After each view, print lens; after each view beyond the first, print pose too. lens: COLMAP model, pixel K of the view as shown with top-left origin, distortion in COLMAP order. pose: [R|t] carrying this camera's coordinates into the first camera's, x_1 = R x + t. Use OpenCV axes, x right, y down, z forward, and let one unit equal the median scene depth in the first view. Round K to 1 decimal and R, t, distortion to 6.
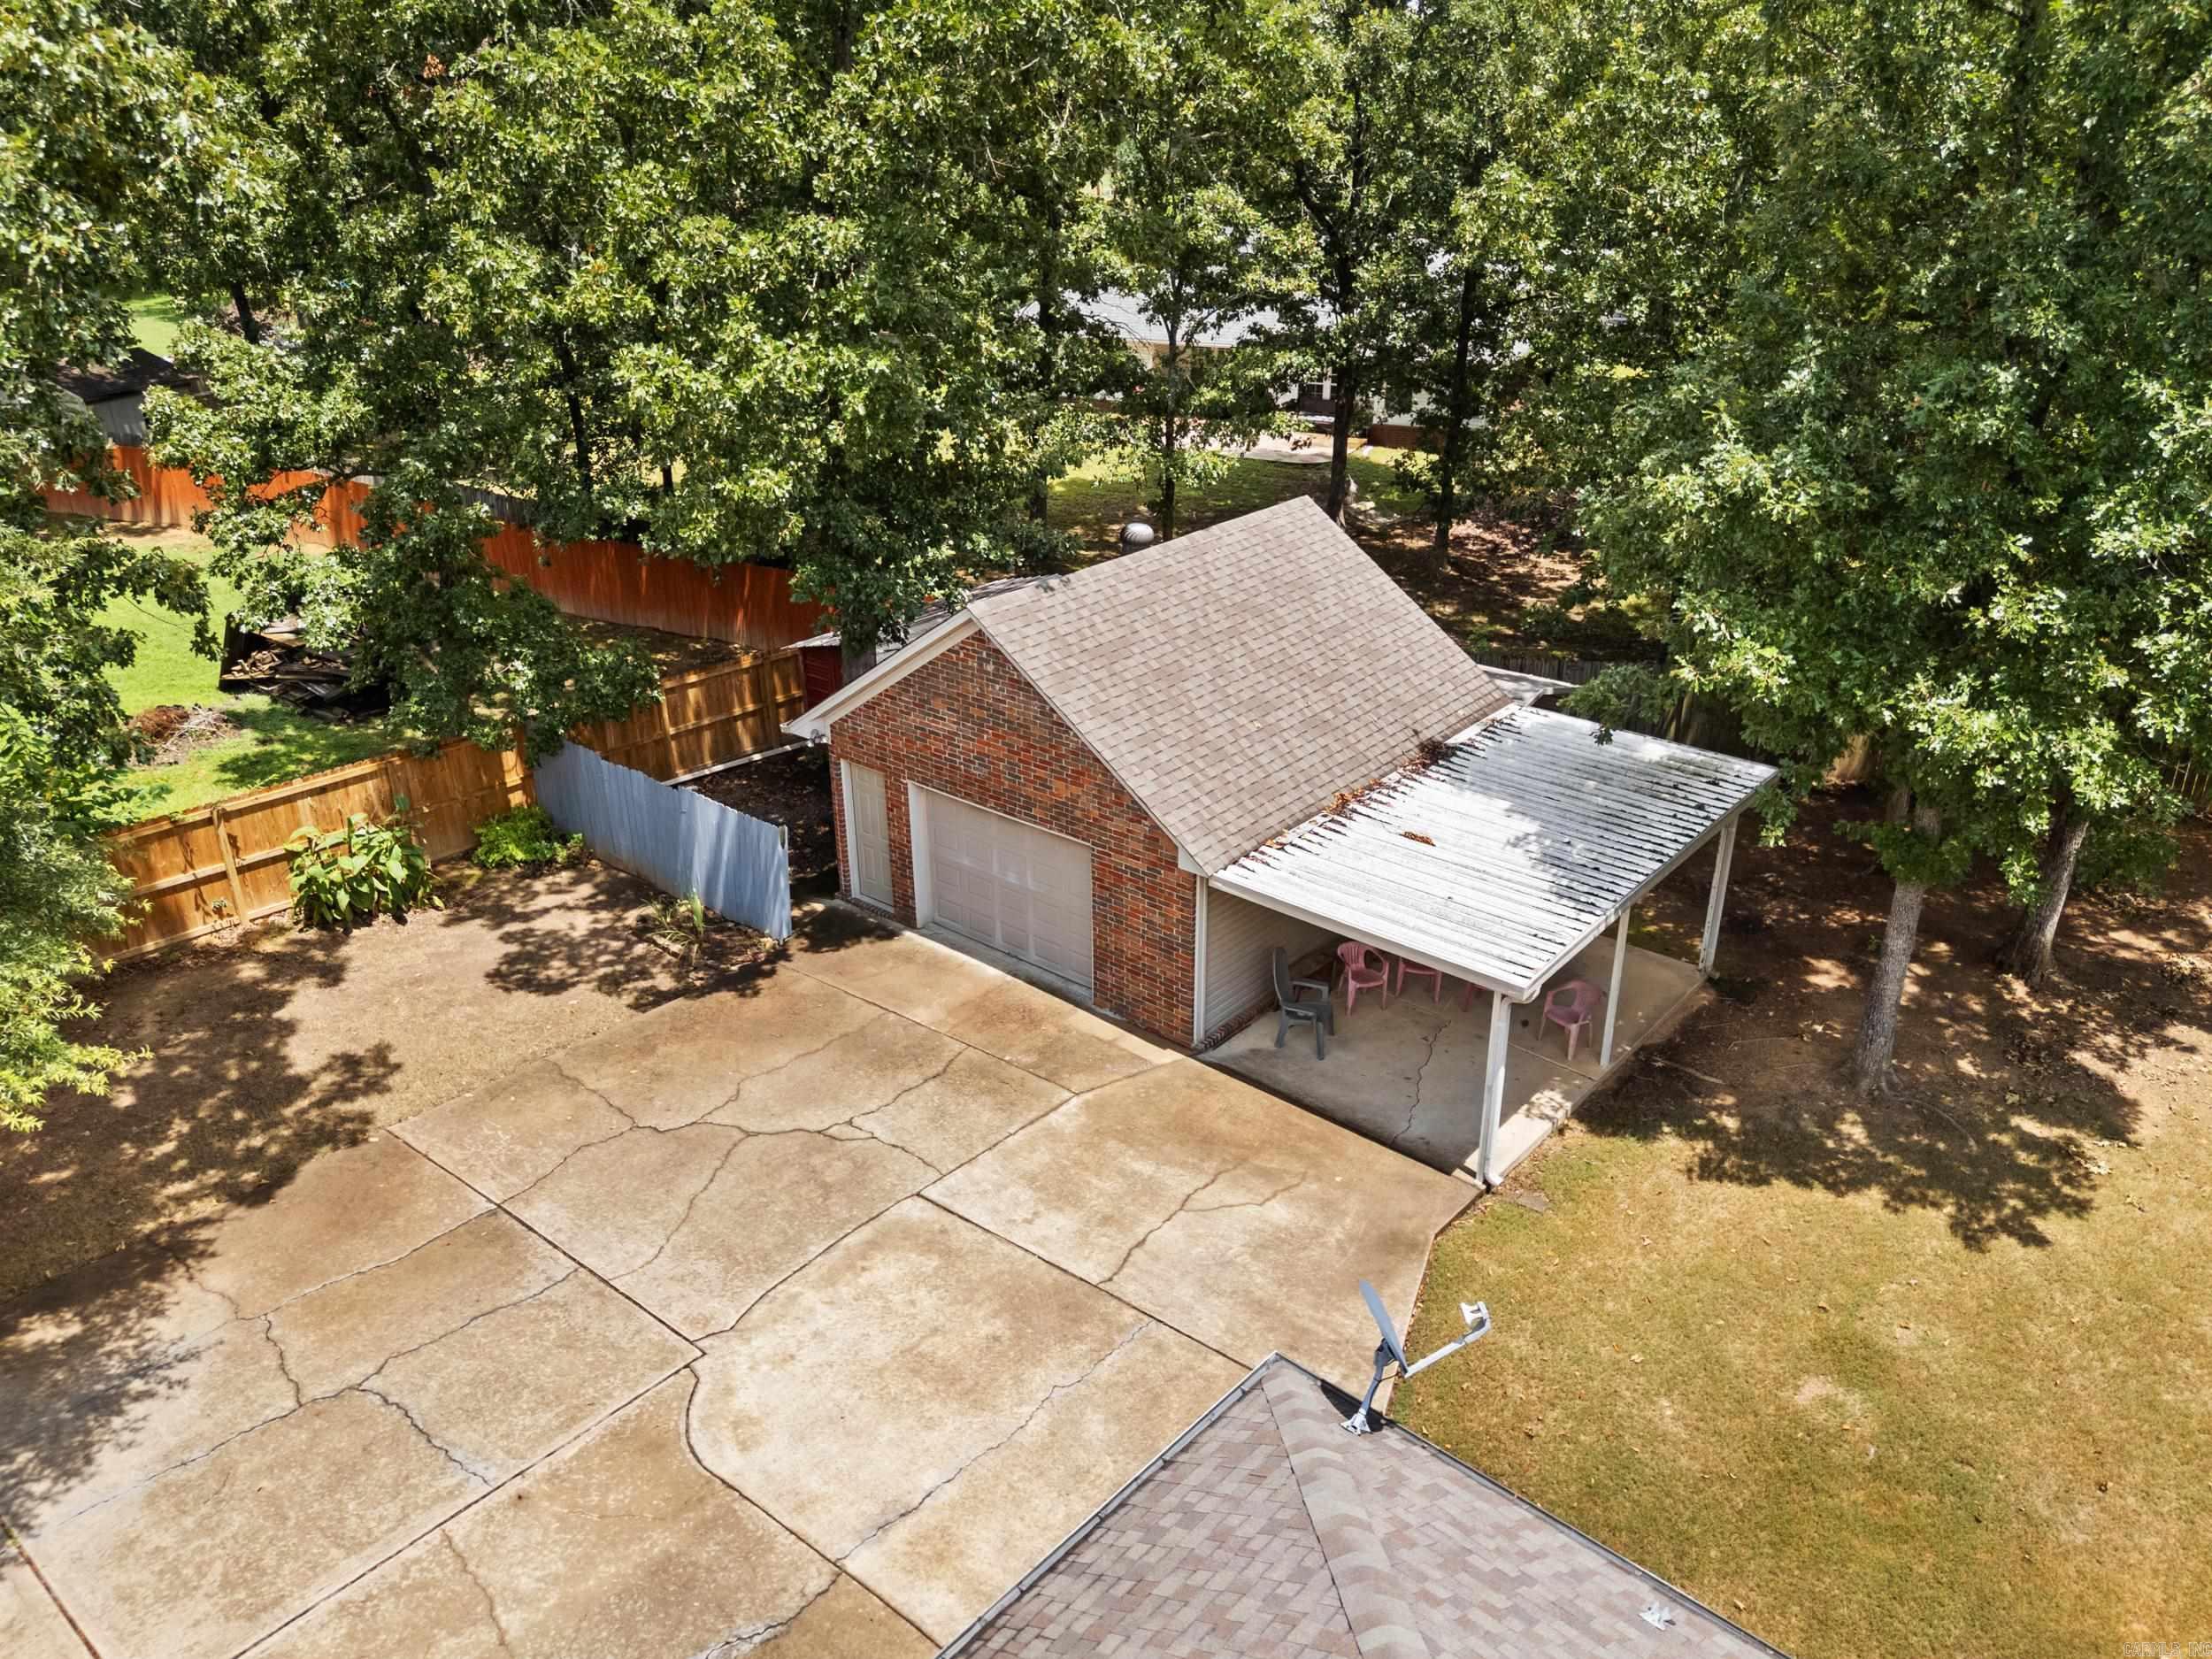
lens RADIAL K [[1637.9, 0, 1109.0], [0, 1637.9, 832.1], [0, 0, 1]] dist [0.028338, -0.009835]
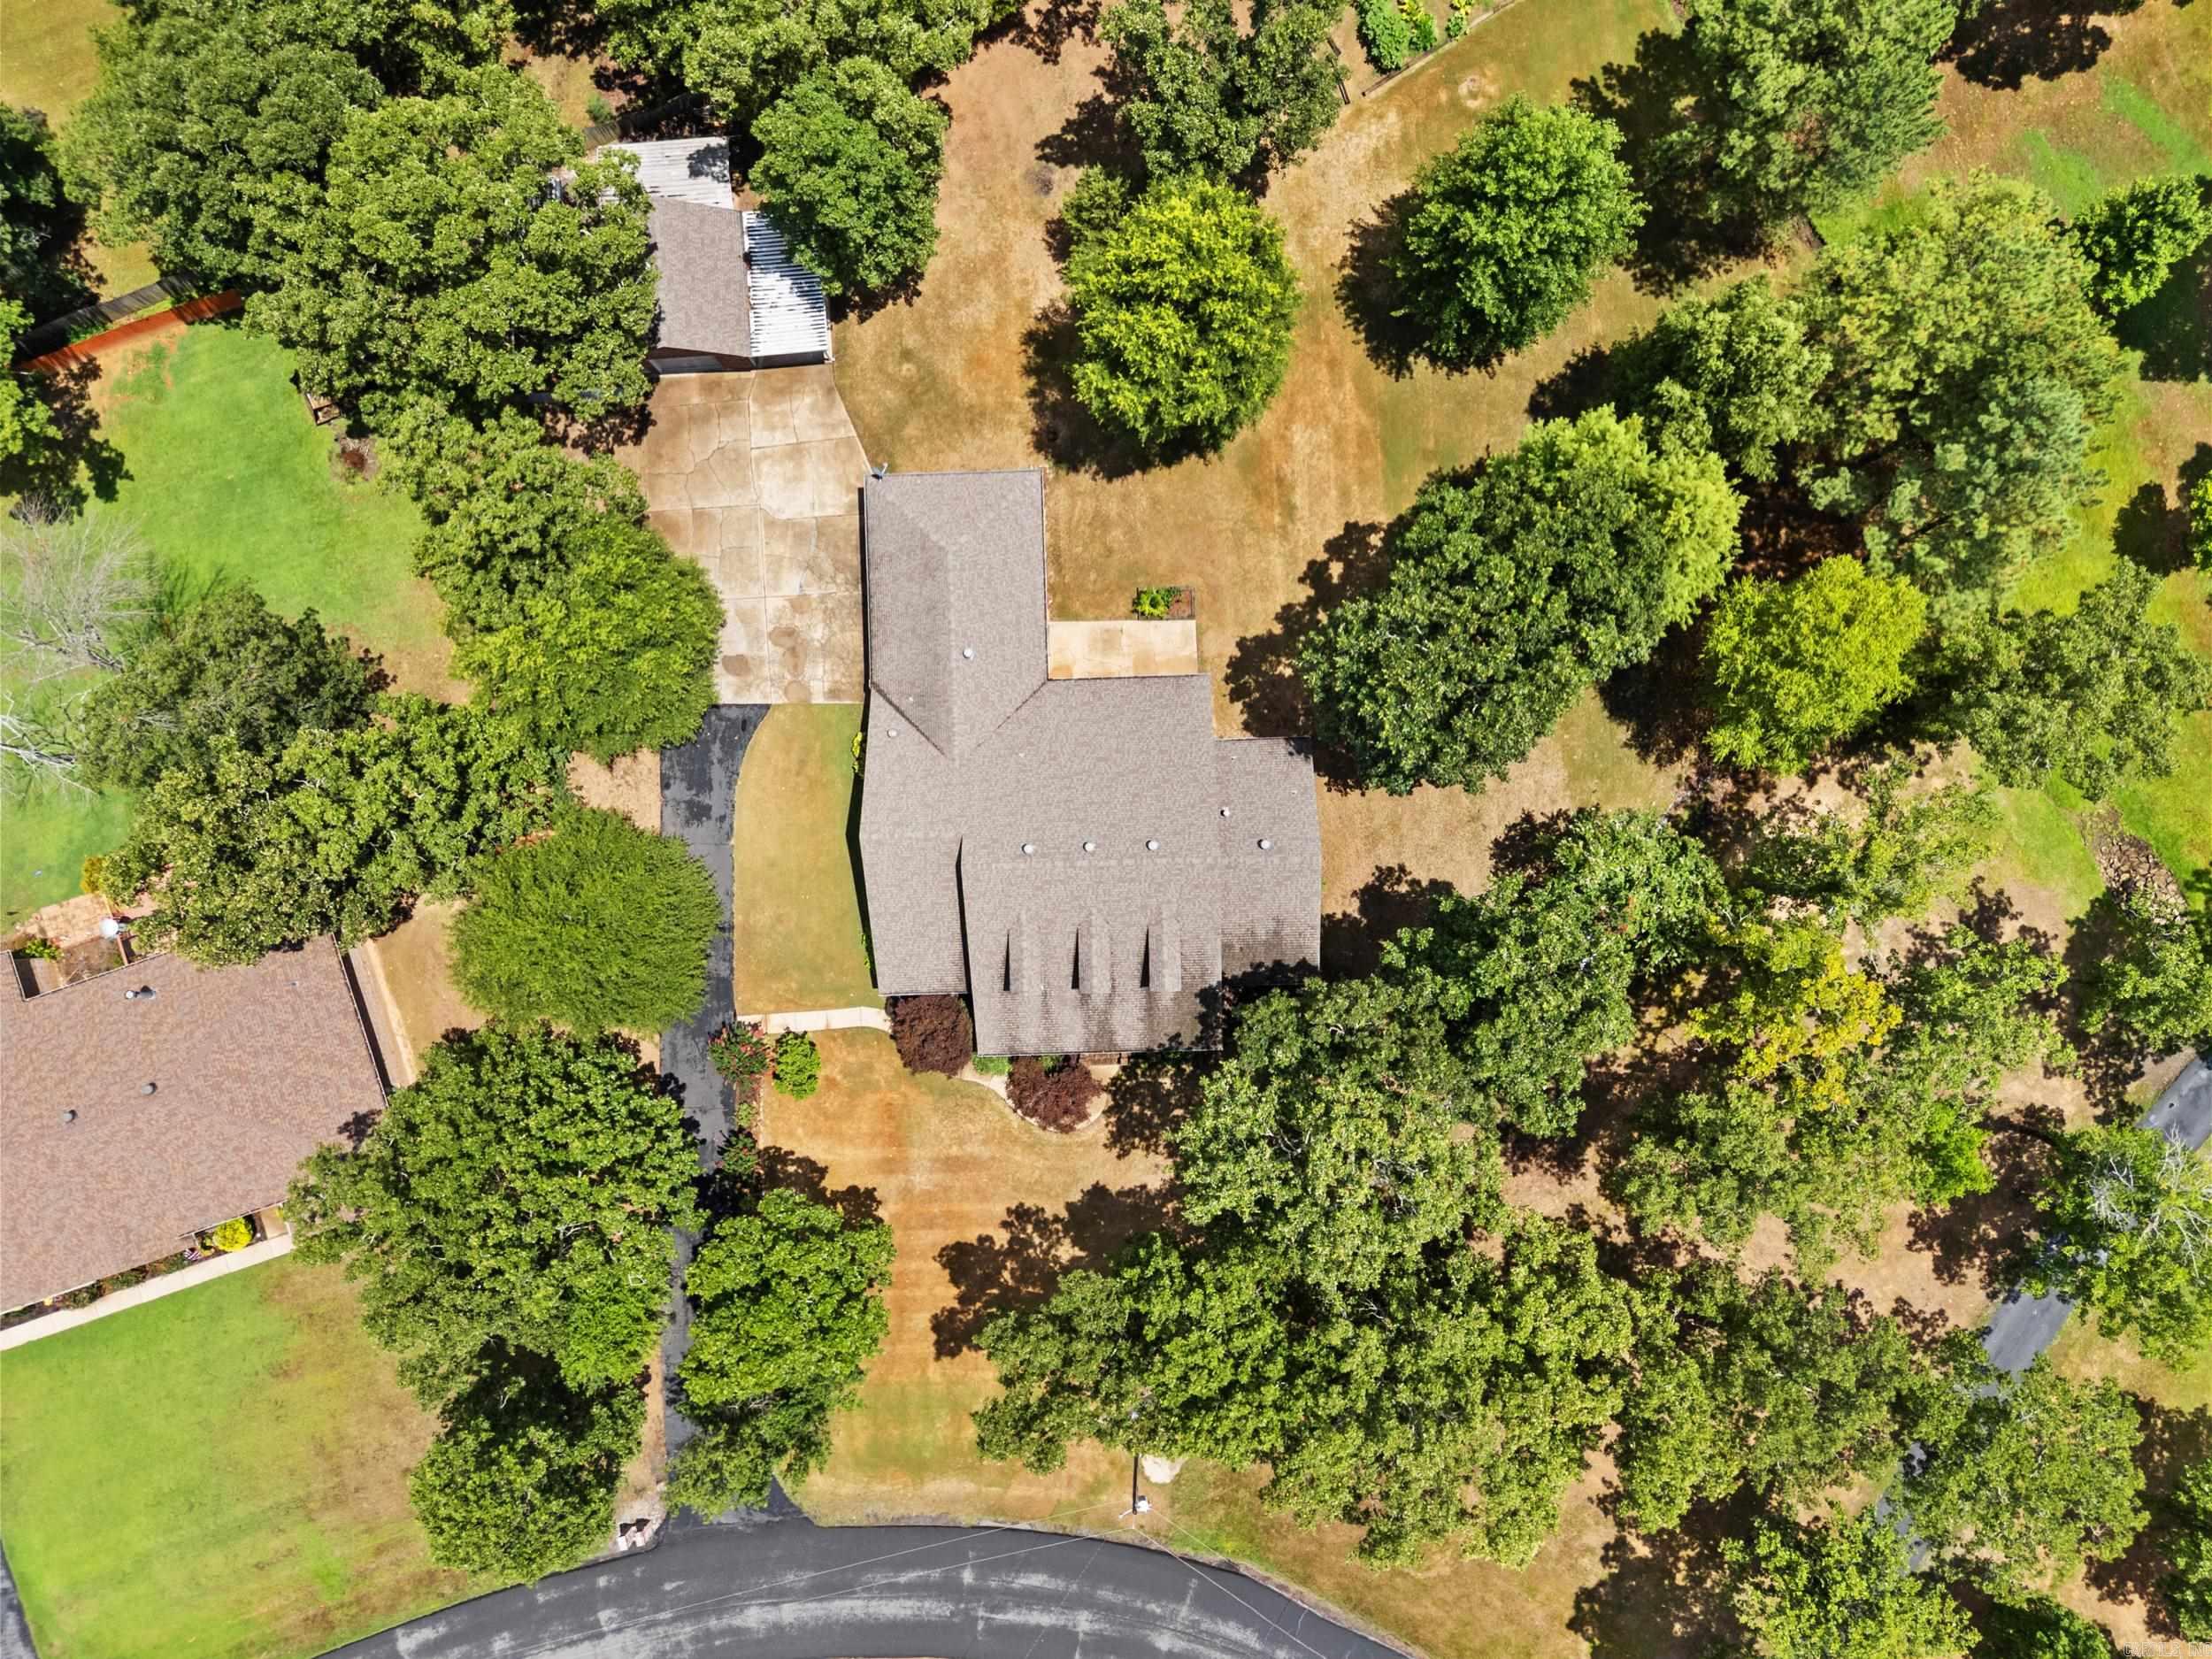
lens RADIAL K [[1637.9, 0, 1104.0], [0, 1637.9, 830.7], [0, 0, 1]] dist [0.028338, -0.009835]
pose [[0.720984, -0.692940, -0.004013, -0.112943], [0.279292, 0.285286, 0.916847, -3.177061], [-0.634175, -0.662152, 0.399220, -2.064533]]
